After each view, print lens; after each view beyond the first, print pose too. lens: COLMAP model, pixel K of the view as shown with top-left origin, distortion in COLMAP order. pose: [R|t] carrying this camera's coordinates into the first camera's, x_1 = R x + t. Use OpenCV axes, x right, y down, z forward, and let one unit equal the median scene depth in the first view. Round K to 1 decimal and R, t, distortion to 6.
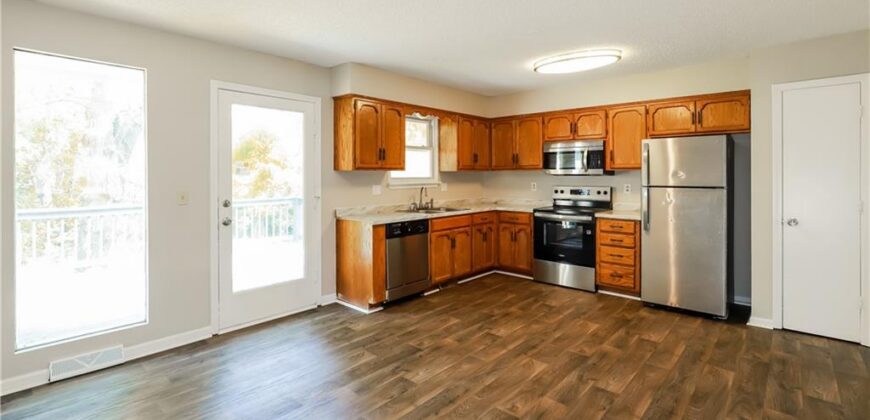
lens RADIAL K [[402.0, 0, 437.3], [0, 402.0, 176.1], [0, 0, 1]] dist [-0.003554, -0.000666]
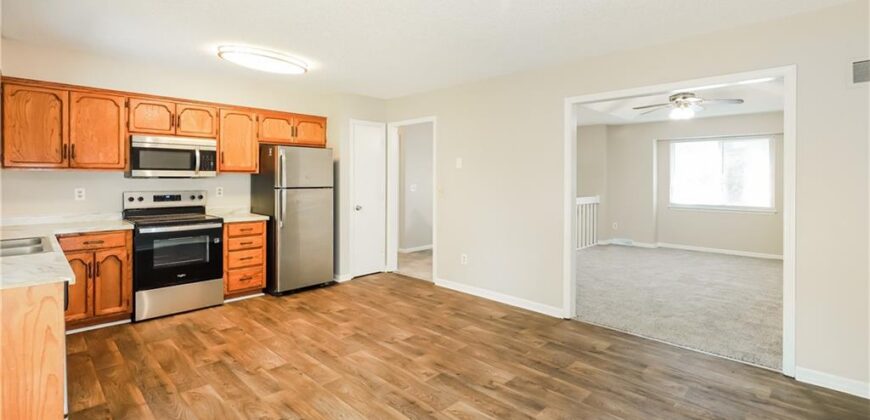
lens RADIAL K [[402.0, 0, 431.8], [0, 402.0, 177.8], [0, 0, 1]] dist [-0.003554, -0.000666]
pose [[0.045407, 0.002241, 0.998966, -0.511900], [-0.001465, 0.999997, -0.002177, -0.001012], [-0.998967, -0.001365, 0.045410, 0.476274]]
